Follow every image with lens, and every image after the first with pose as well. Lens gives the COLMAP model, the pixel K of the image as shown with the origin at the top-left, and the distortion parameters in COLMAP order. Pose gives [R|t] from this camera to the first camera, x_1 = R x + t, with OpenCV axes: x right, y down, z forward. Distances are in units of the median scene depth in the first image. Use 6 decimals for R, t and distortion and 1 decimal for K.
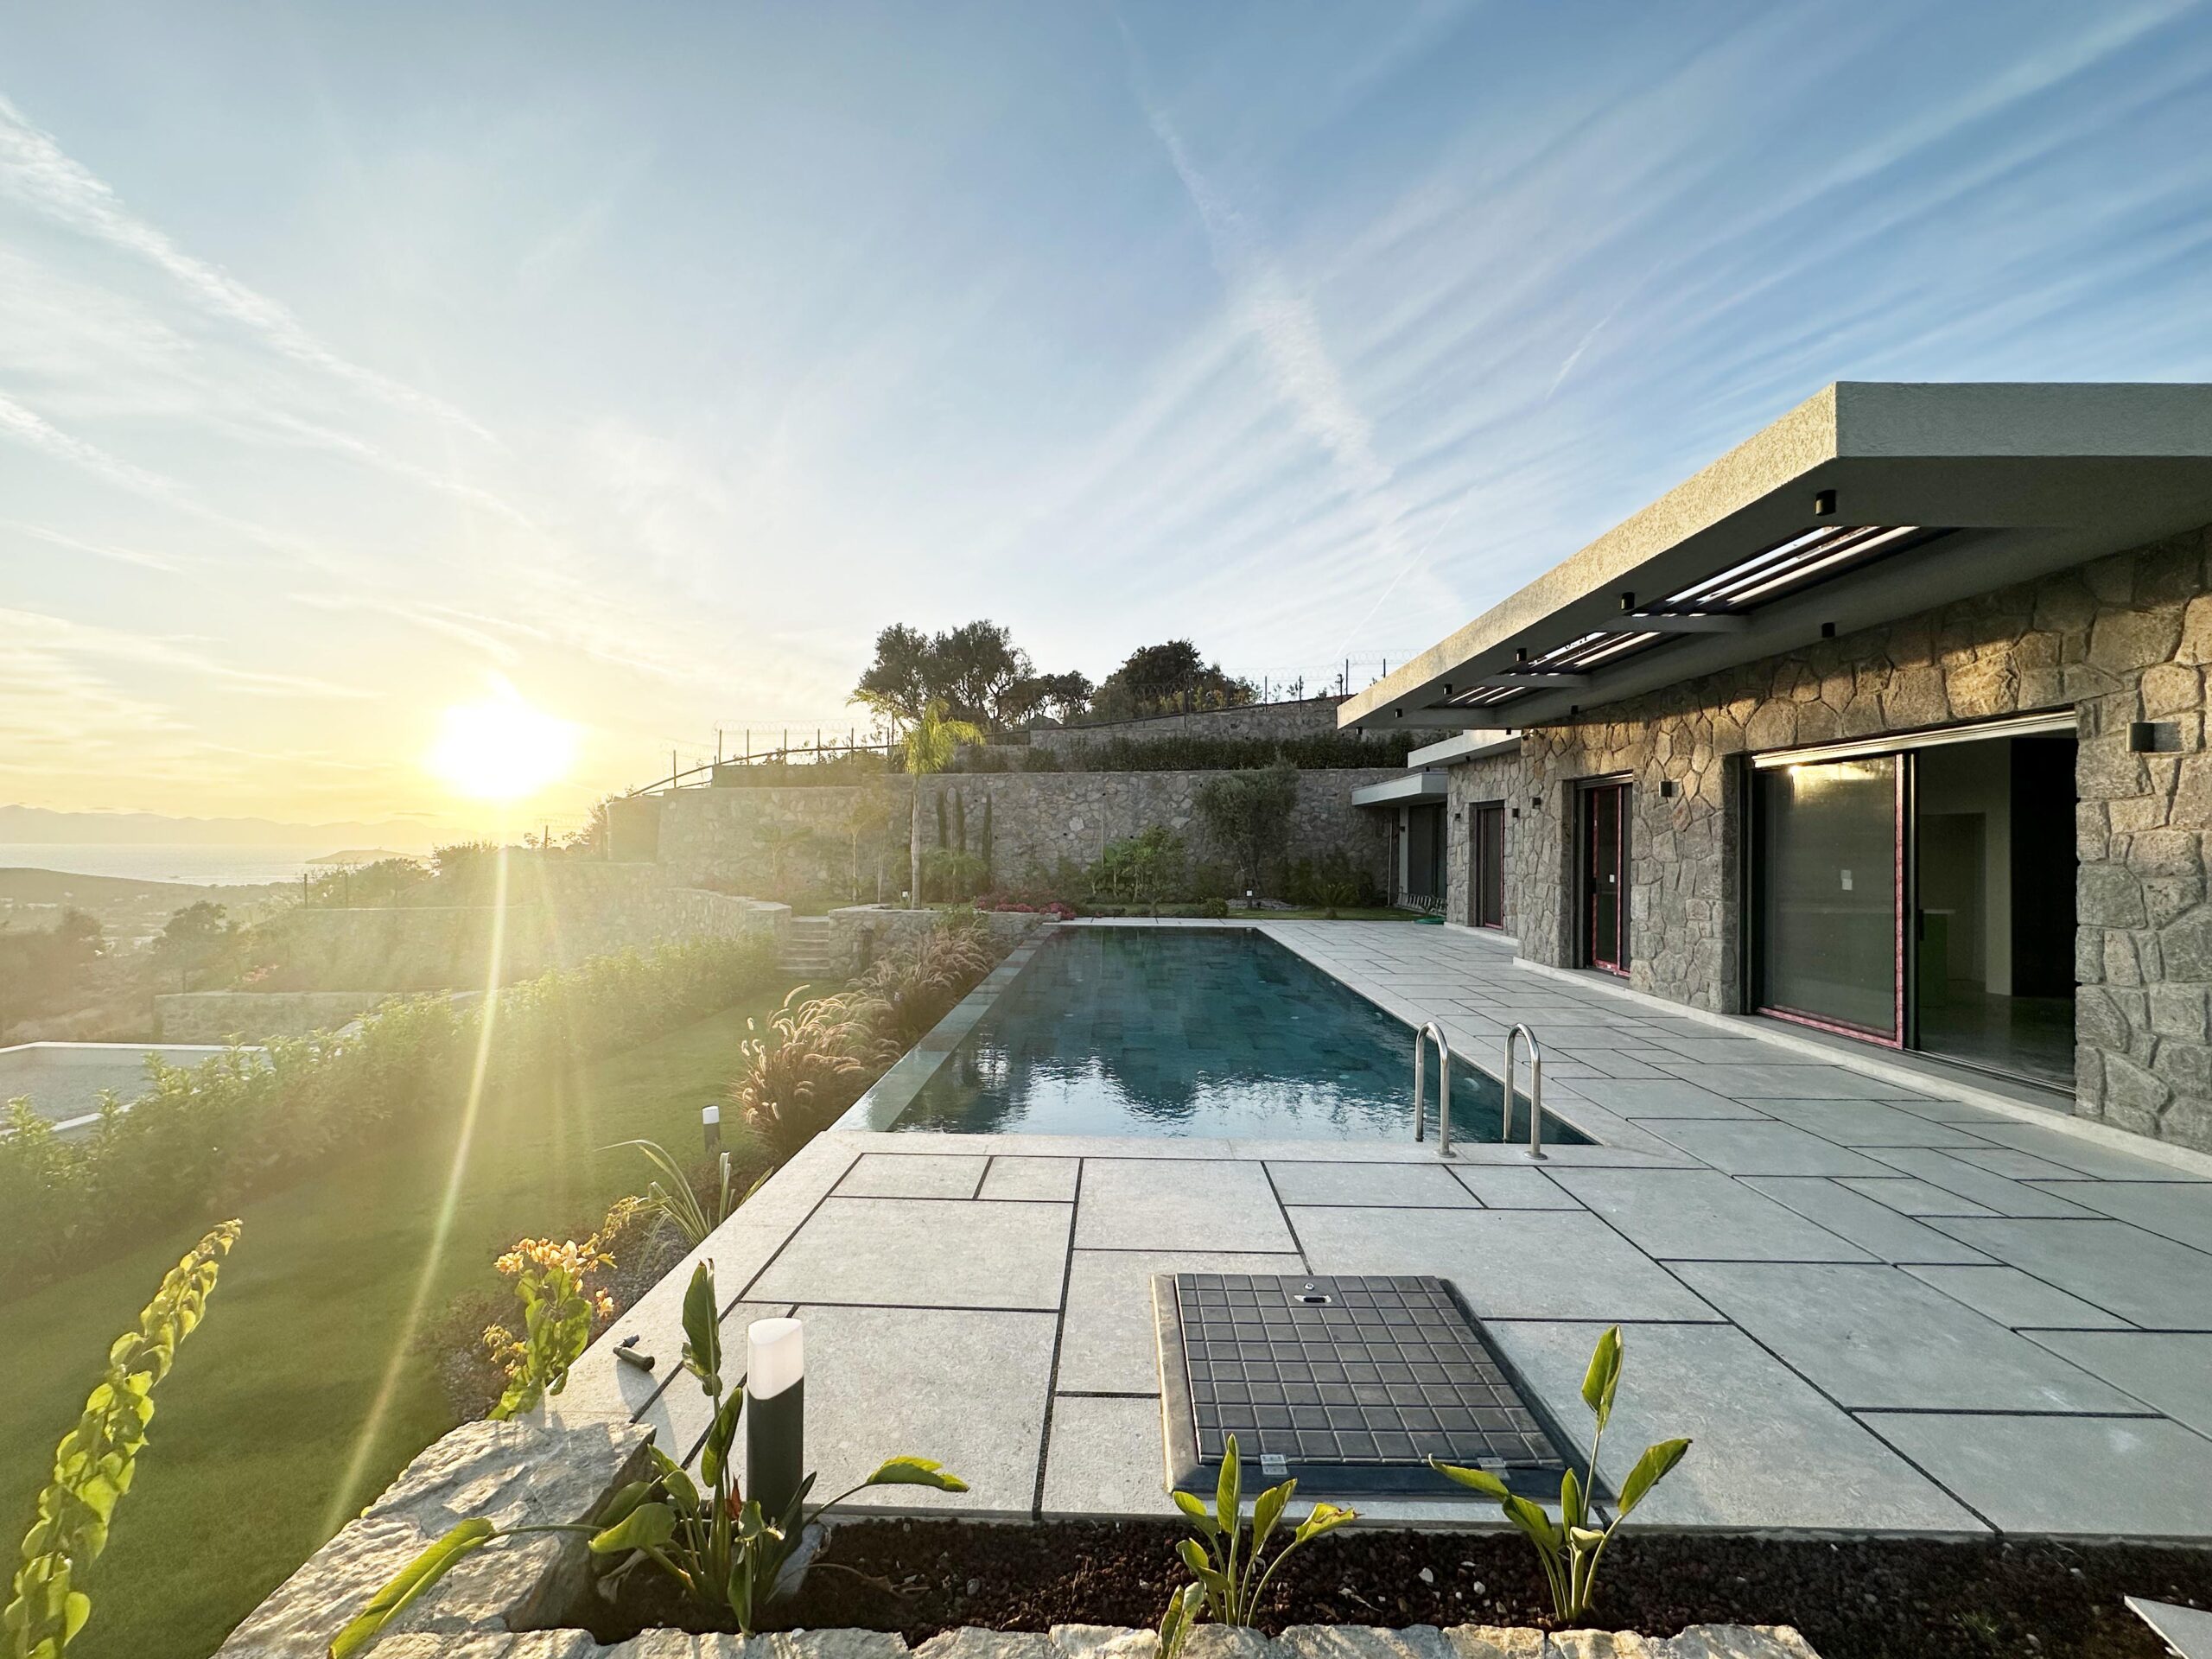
lens RADIAL K [[884.5, 0, 1106.0], [0, 884.5, 829.5], [0, 0, 1]] dist [-0.000190, 0.000091]
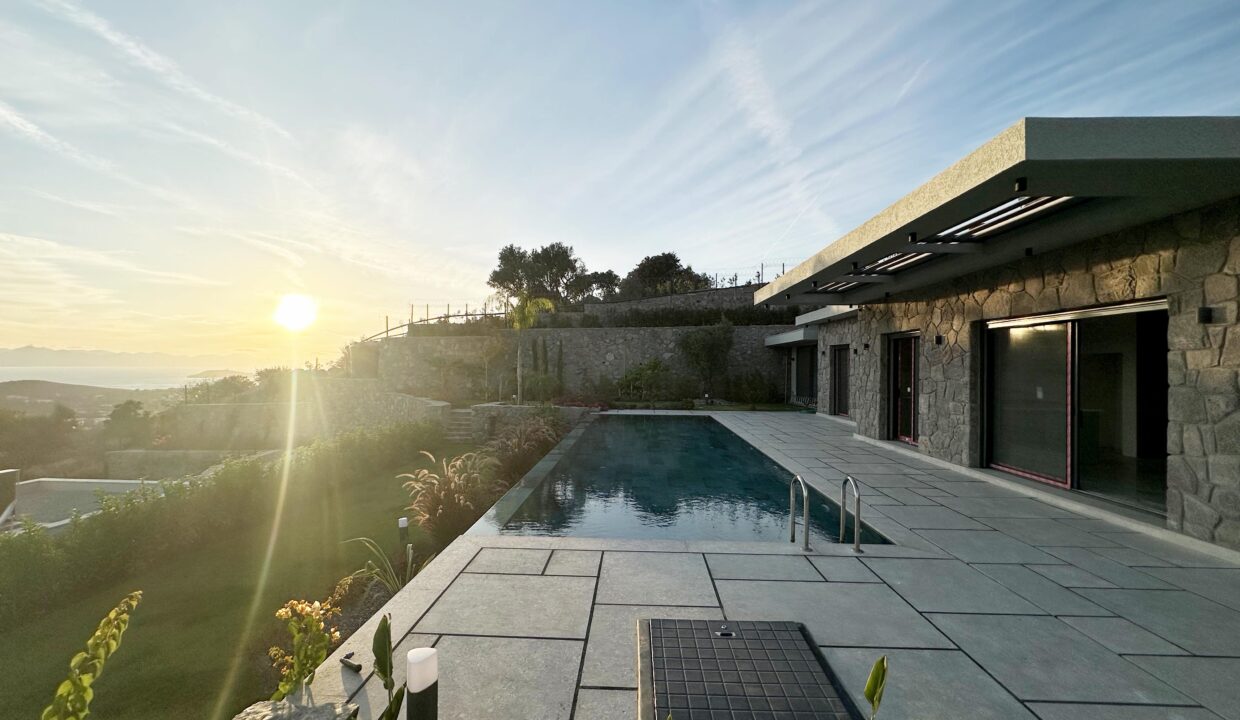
lens RADIAL K [[495.7, 0, 620.0], [0, 495.7, 360.0], [0, 0, 1]] dist [-0.000204, 0.000434]
pose [[0.999841, -0.001930, -0.017722, 0.011824], [0.002012, 0.999987, 0.004614, -0.010326], [0.017713, -0.004649, 0.999832, -0.003712]]
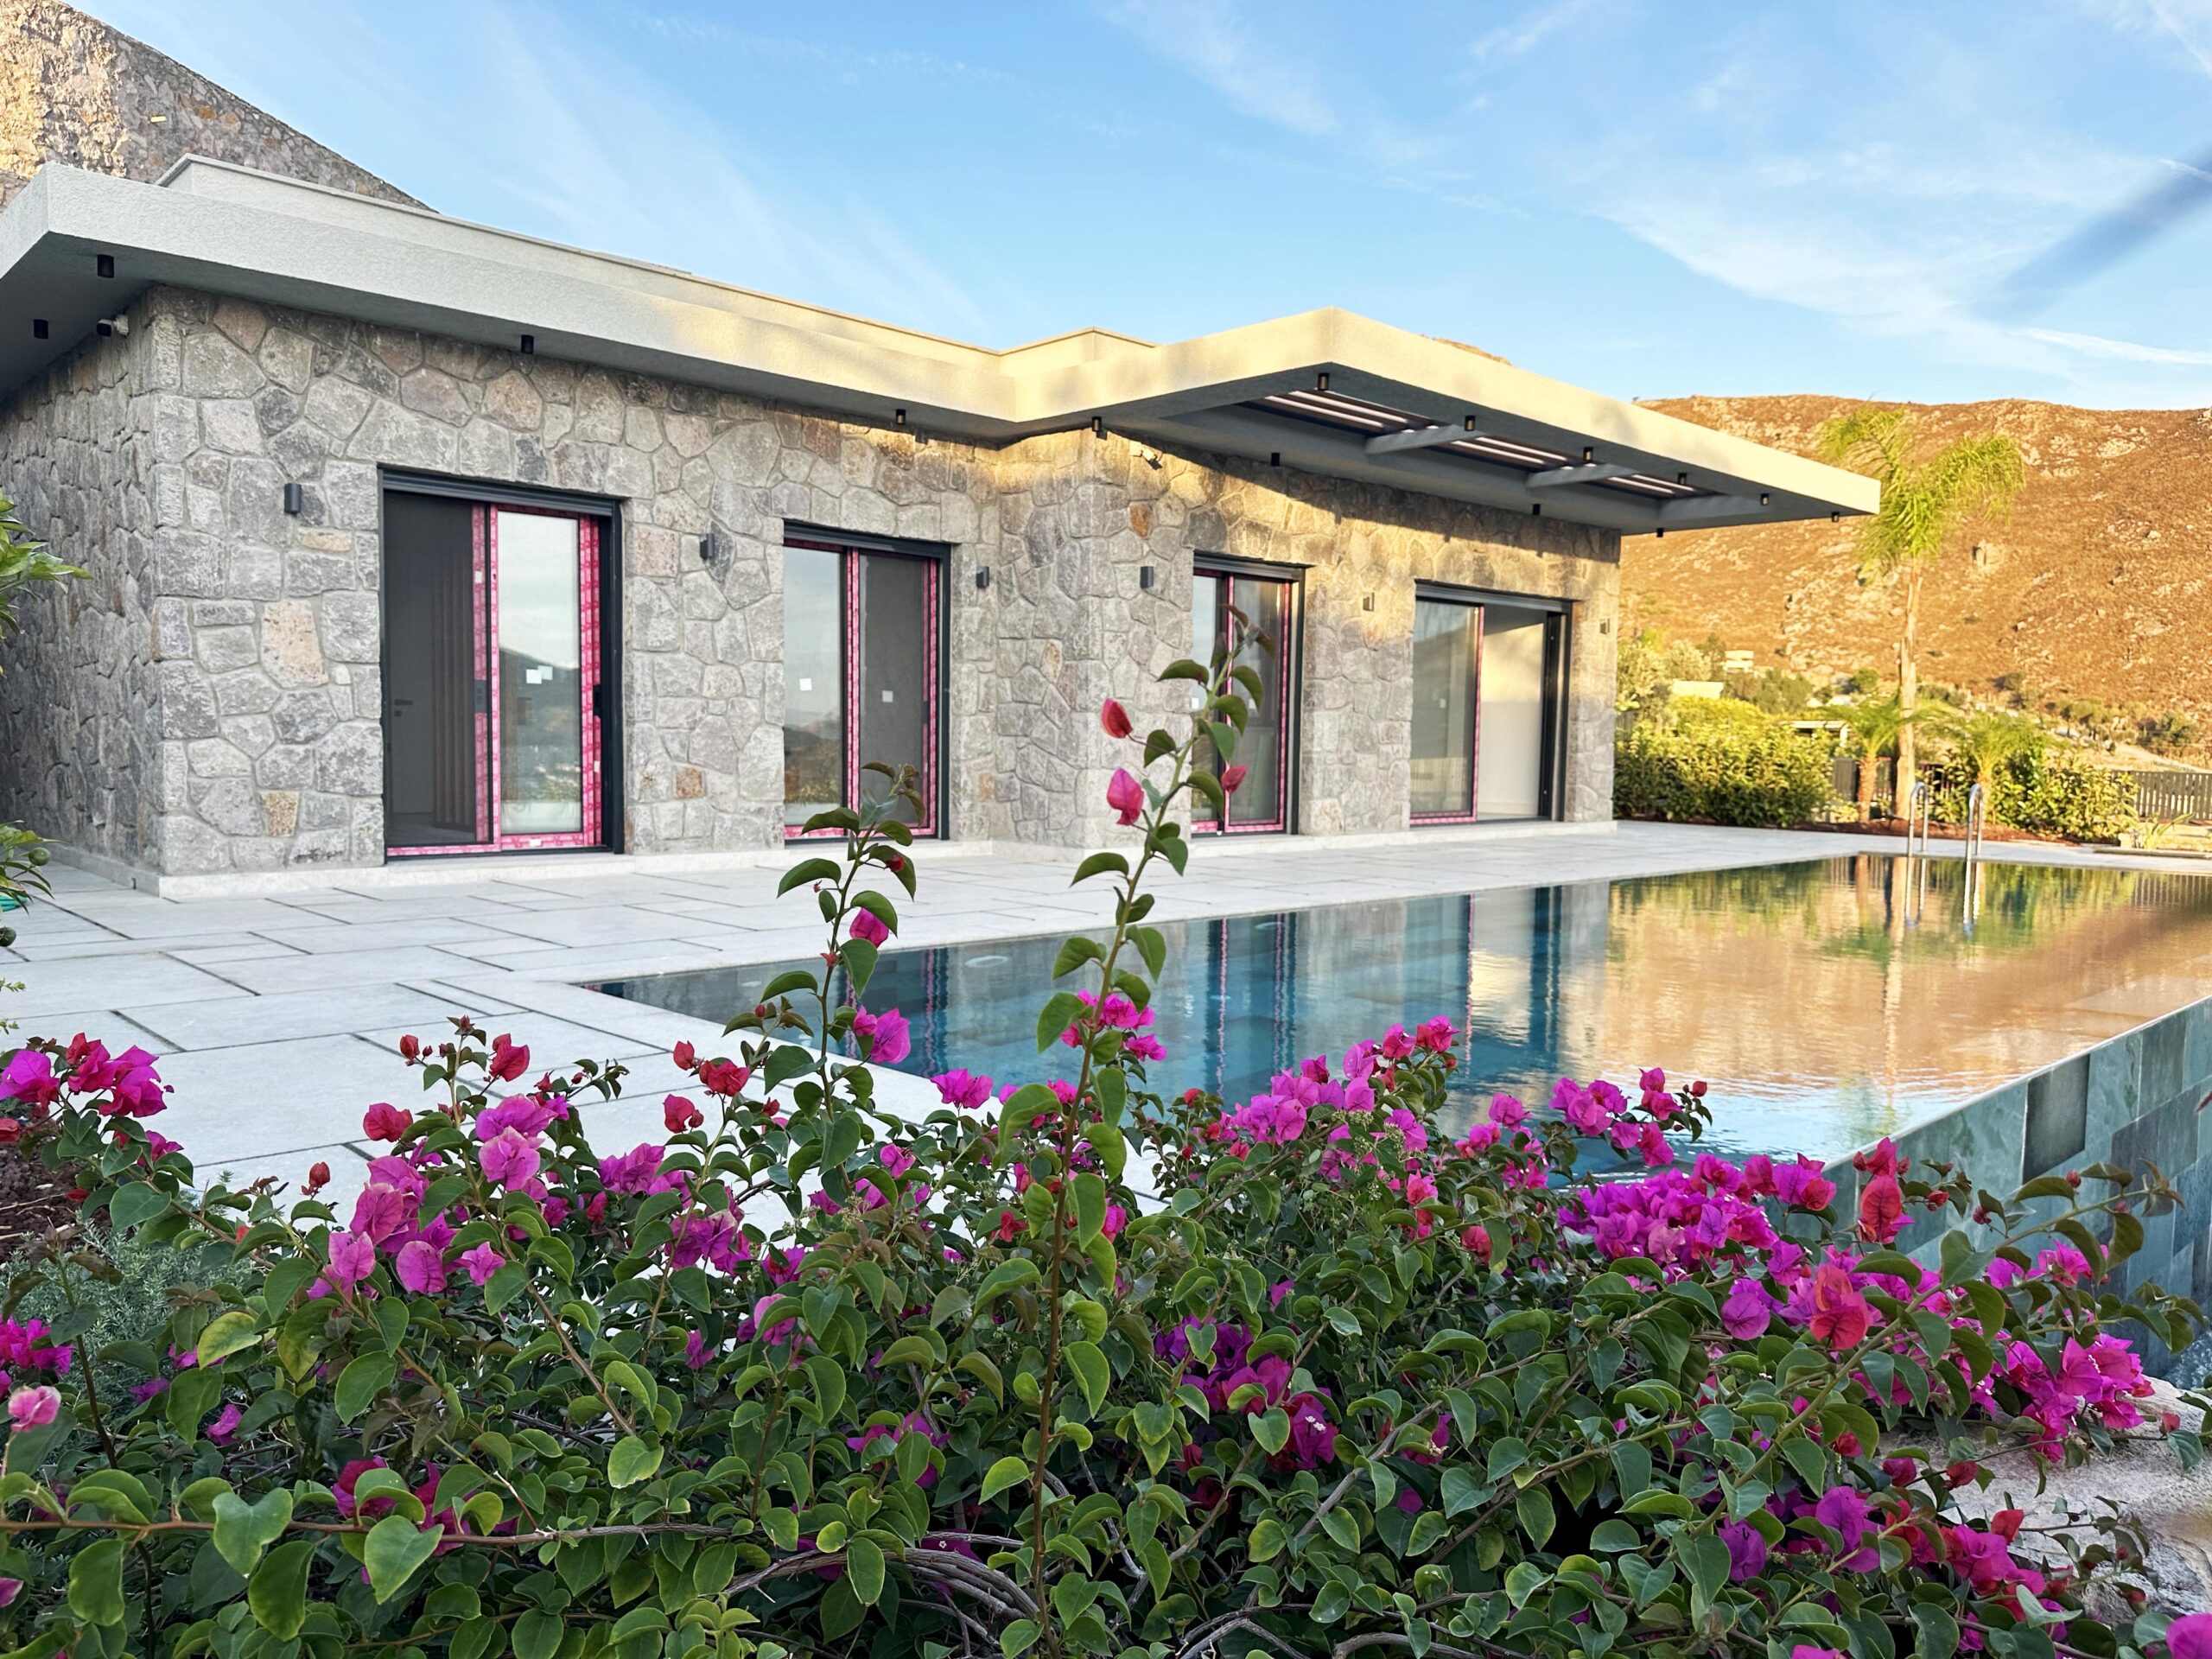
lens RADIAL K [[1555.5, 0, 1117.6], [0, 1555.5, 832.3], [0, 0, 1]] dist [0.075787, -0.092223]
pose [[-0.709141, -0.066683, 0.701907, -0.272306], [-0.038019, 0.997686, 0.056372, 0.096644], [-0.704041, 0.013290, -0.710035, 2.038527]]
